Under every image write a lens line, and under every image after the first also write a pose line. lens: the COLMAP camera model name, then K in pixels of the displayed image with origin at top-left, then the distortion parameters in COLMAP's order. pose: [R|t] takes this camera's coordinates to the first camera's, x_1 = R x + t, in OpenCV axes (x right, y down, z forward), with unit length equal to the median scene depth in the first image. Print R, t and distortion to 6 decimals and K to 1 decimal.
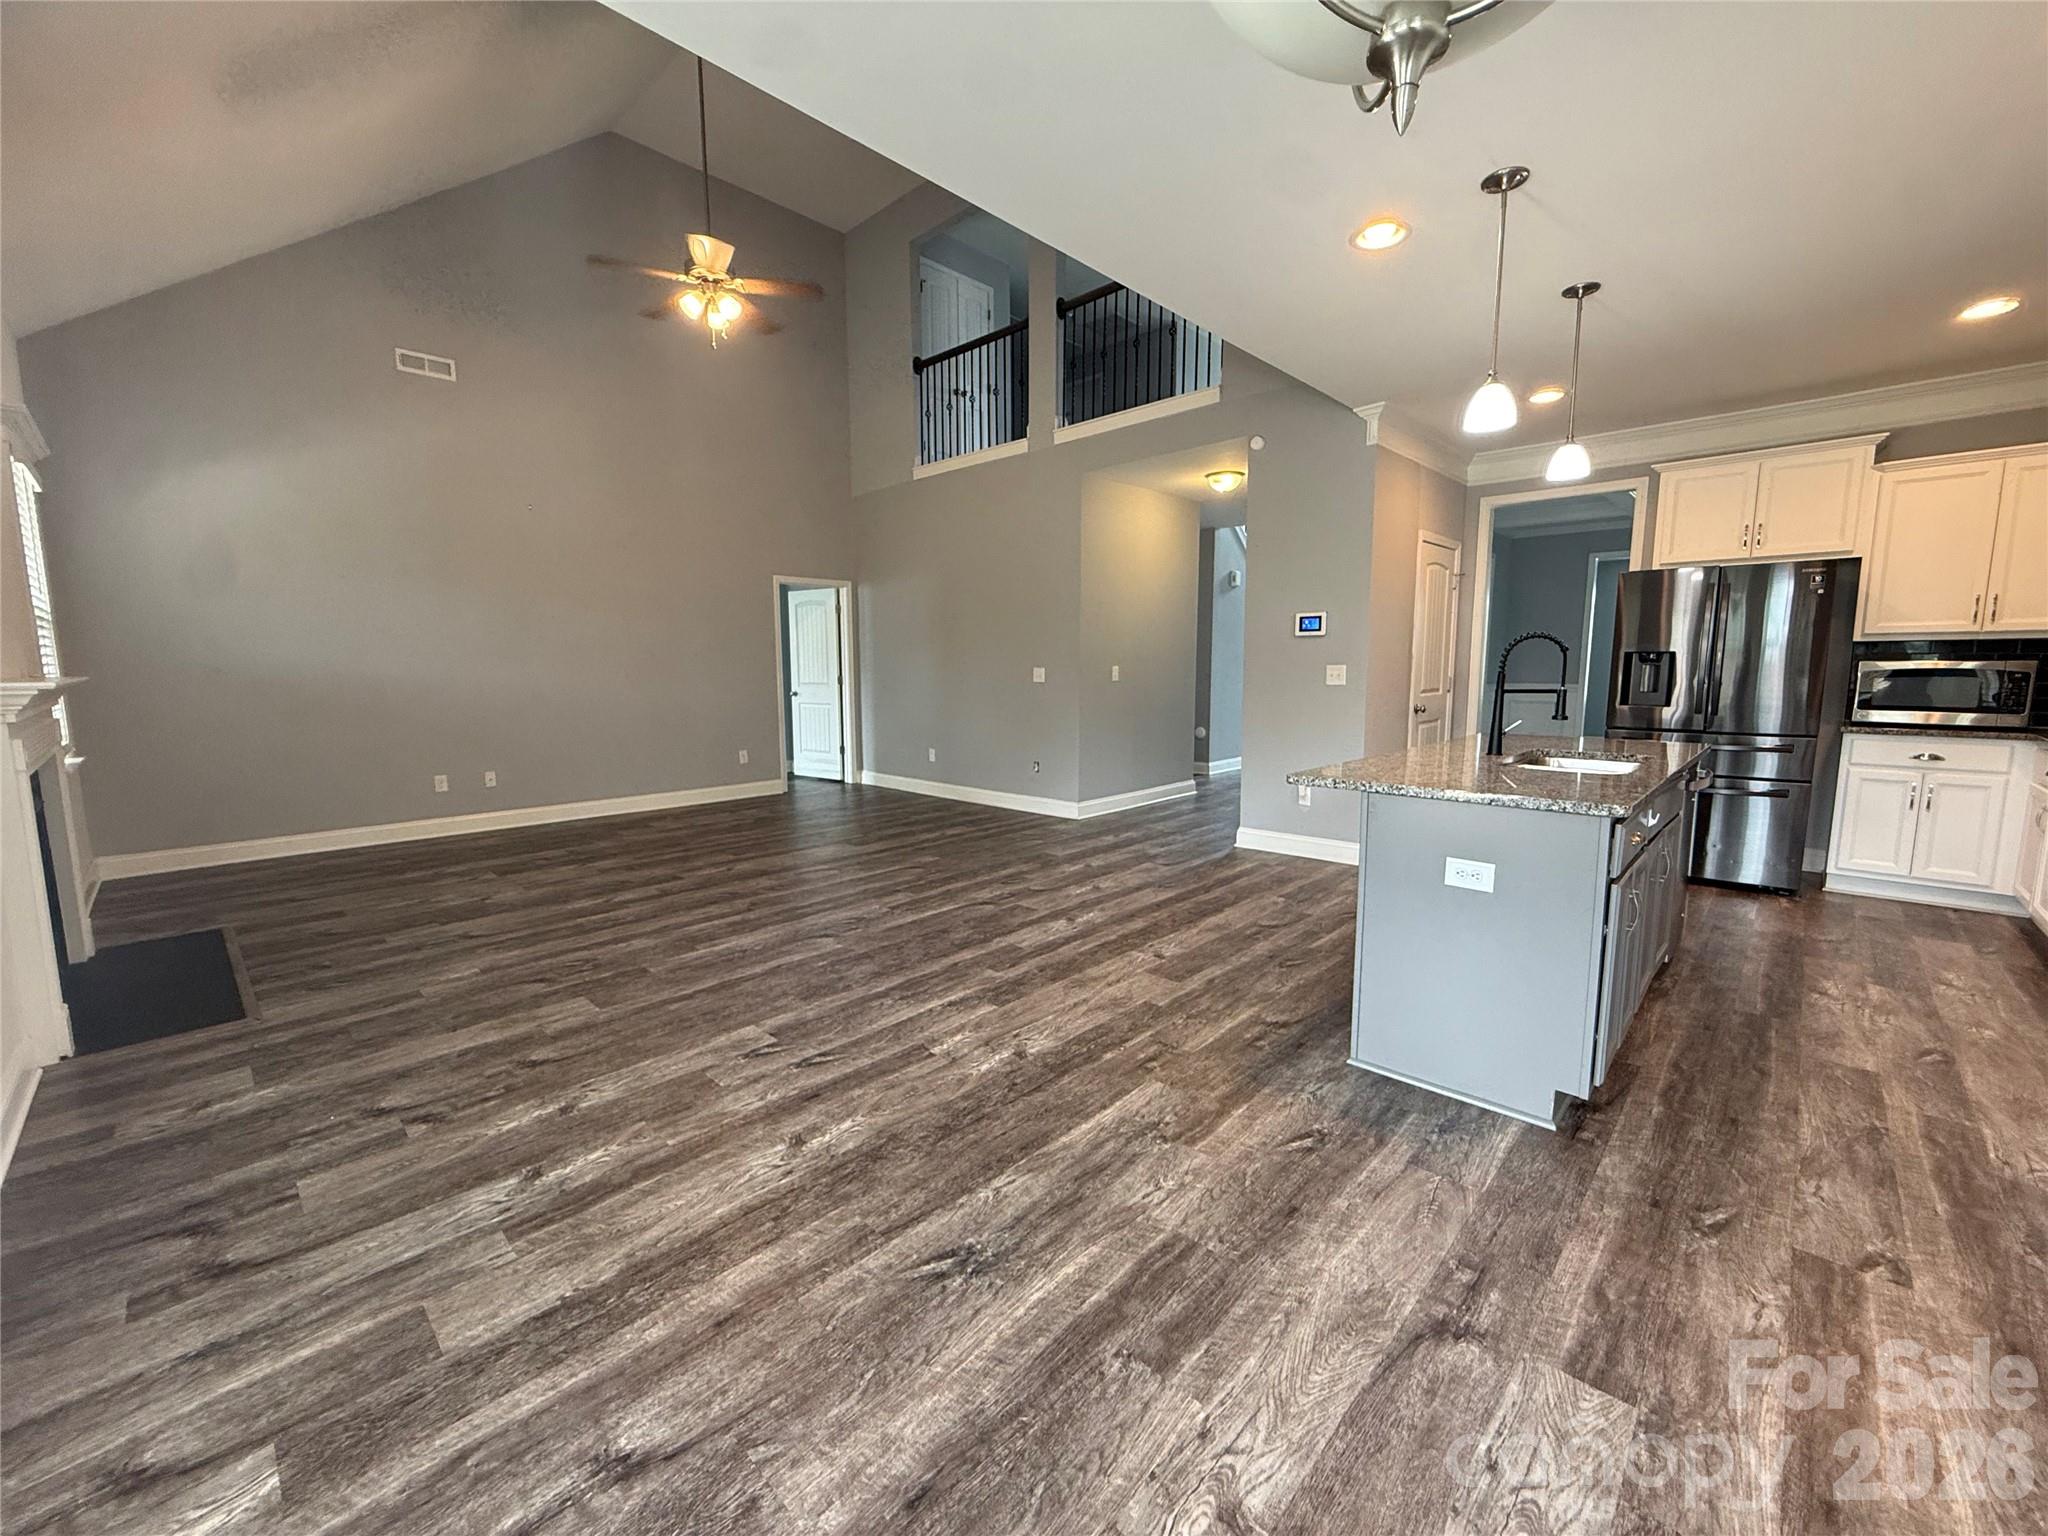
lens RADIAL K [[820.0, 0, 1022.0], [0, 820.0, 763.7], [0, 0, 1]] dist [-0.000750, -0.000313]
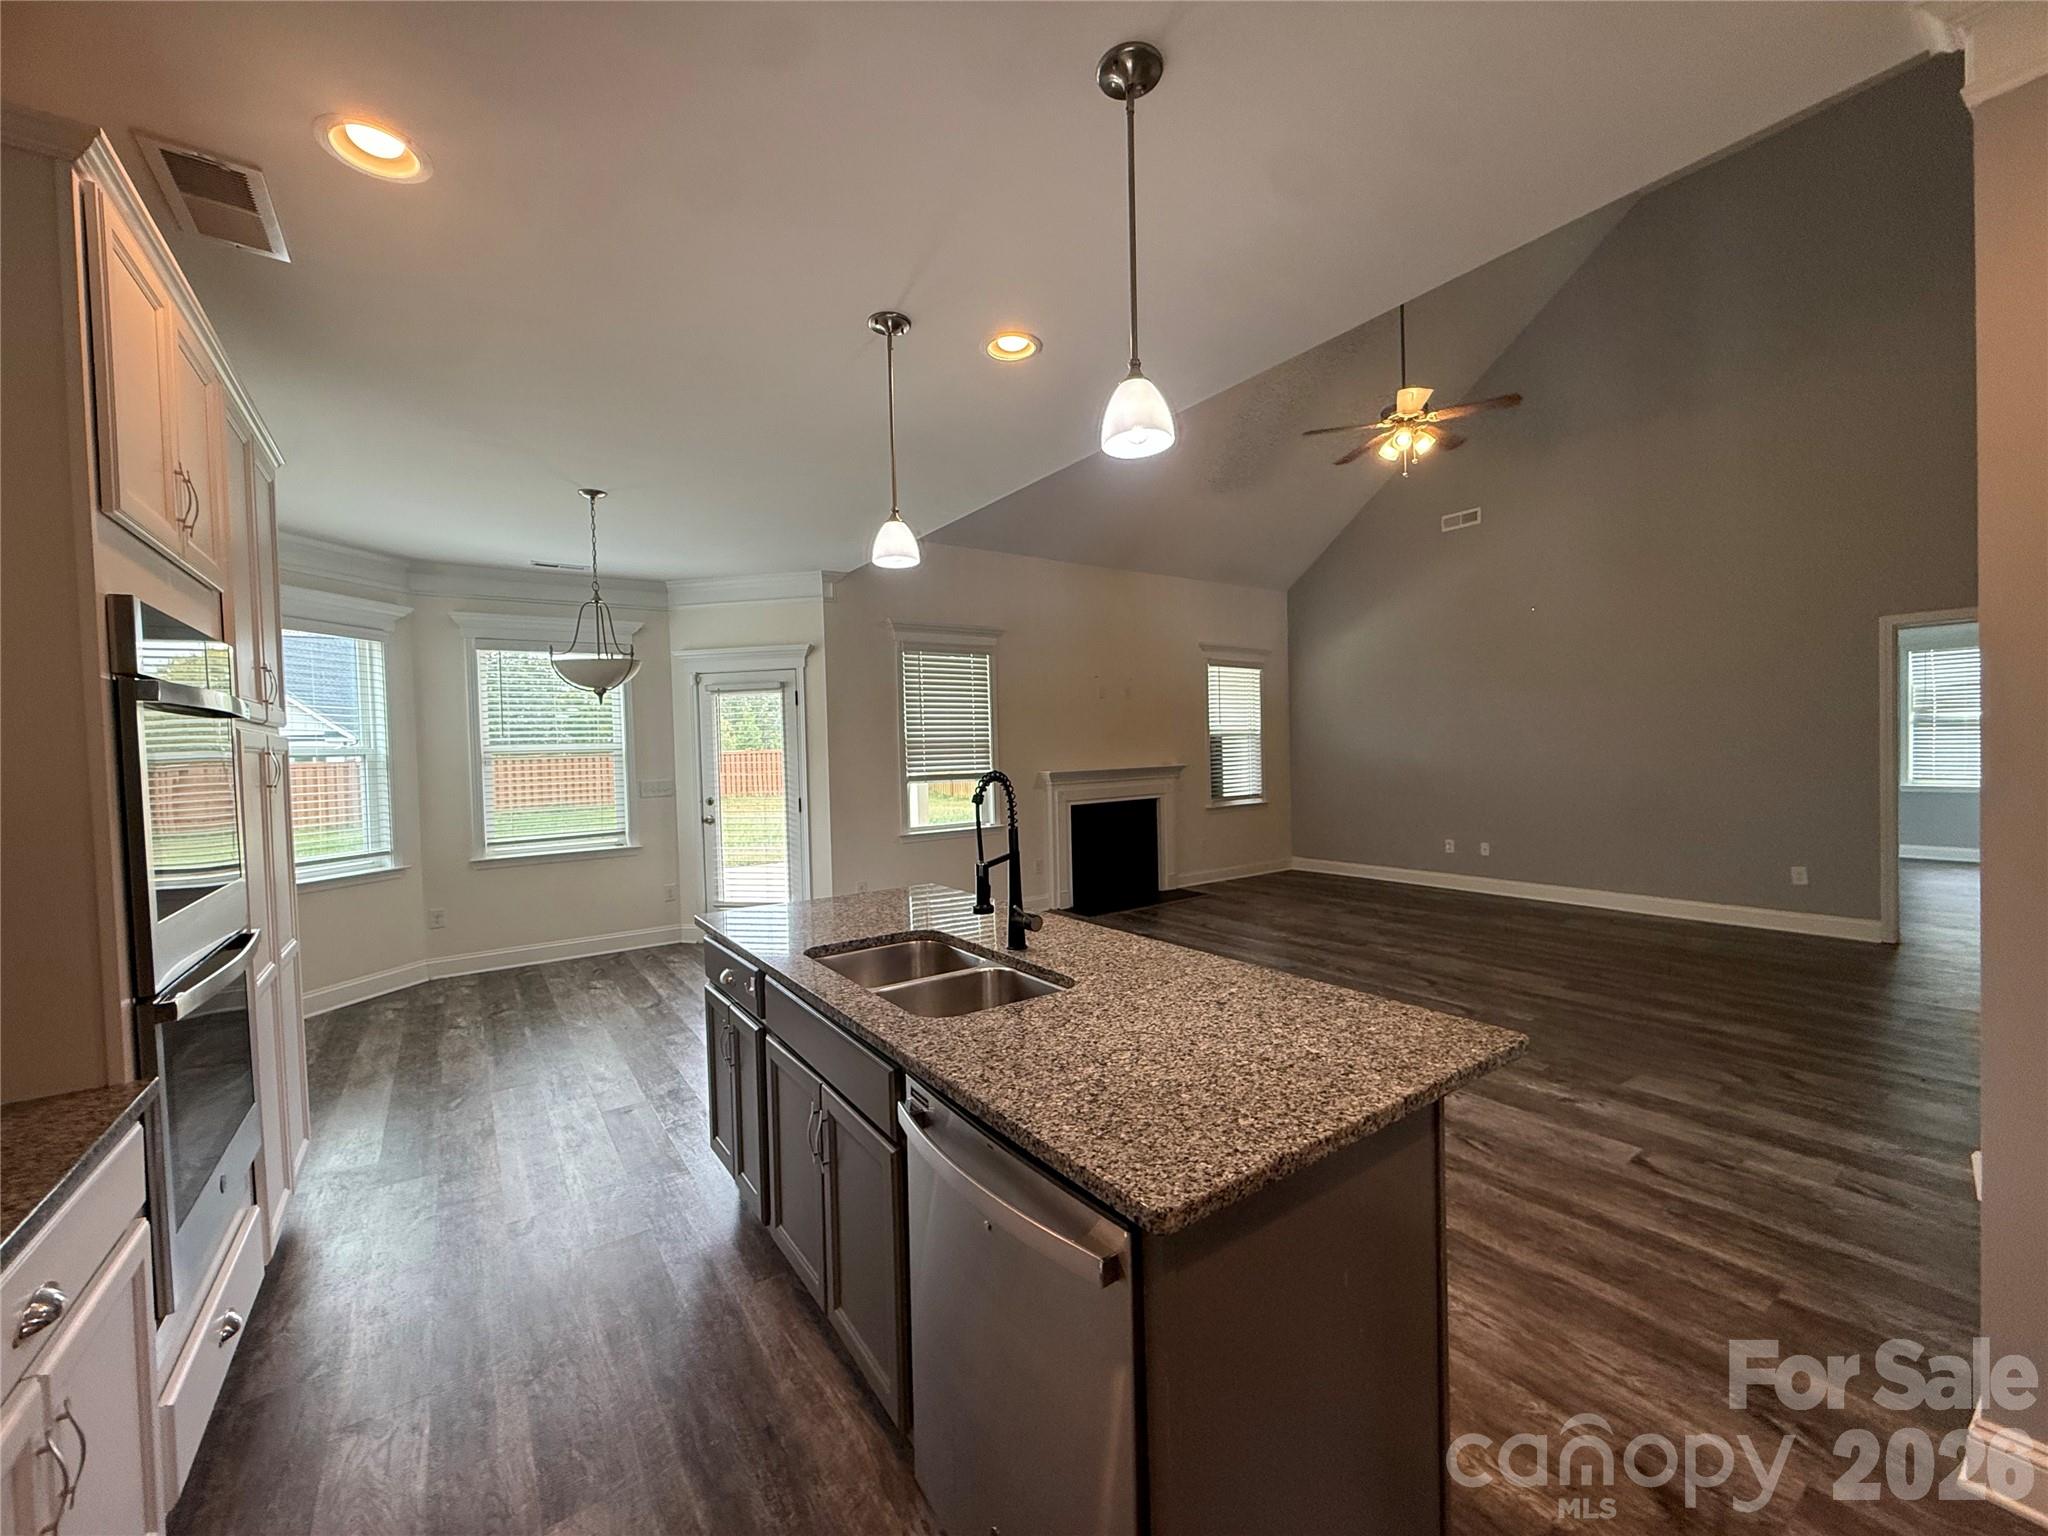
lens RADIAL K [[817.0, 0, 1019.8], [0, 817.0, 763.0], [0, 0, 1]] dist [-0.001048, 0.000178]
pose [[-0.192125, 0.029255, -0.980934, 0.978645], [-0.088957, 0.994921, 0.047095, -0.157054], [0.977330, 0.096309, -0.188547, 0.884327]]
